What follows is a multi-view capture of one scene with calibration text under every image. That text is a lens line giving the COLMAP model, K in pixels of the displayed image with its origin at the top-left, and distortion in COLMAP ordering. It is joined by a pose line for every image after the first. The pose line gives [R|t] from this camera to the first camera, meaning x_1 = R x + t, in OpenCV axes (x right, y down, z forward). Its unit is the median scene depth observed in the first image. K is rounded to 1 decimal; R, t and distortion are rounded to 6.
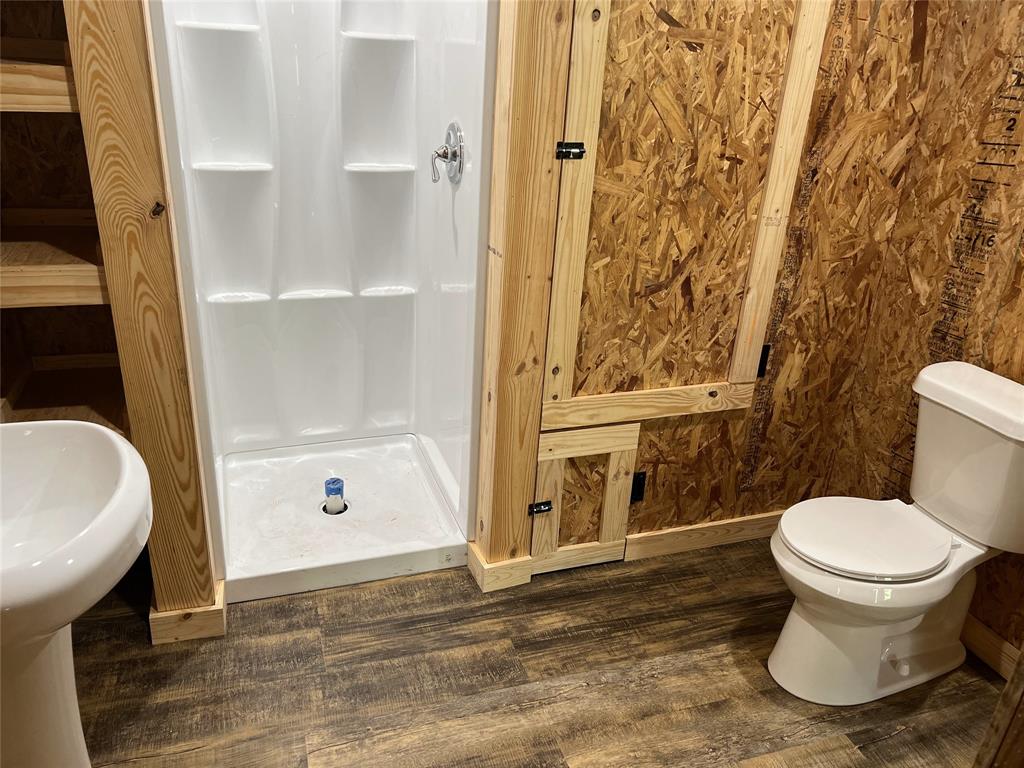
lens RADIAL K [[772.8, 0, 510.6], [0, 772.8, 380.7], [0, 0, 1]] dist [0.056470, -0.022957]
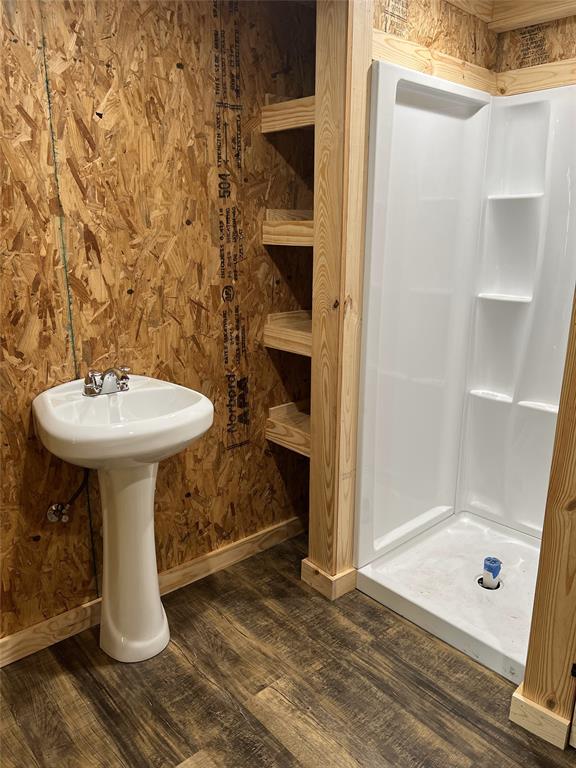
lens RADIAL K [[579.6, 0, 288.2], [0, 579.6, 388.0], [0, 0, 1]] dist [0.056470, -0.022957]
pose [[0.408264, 0.196525, -0.891459, 0.473169], [-0.338640, 0.939477, 0.052022, -0.068412], [0.847729, 0.280644, 0.450106, 0.340617]]
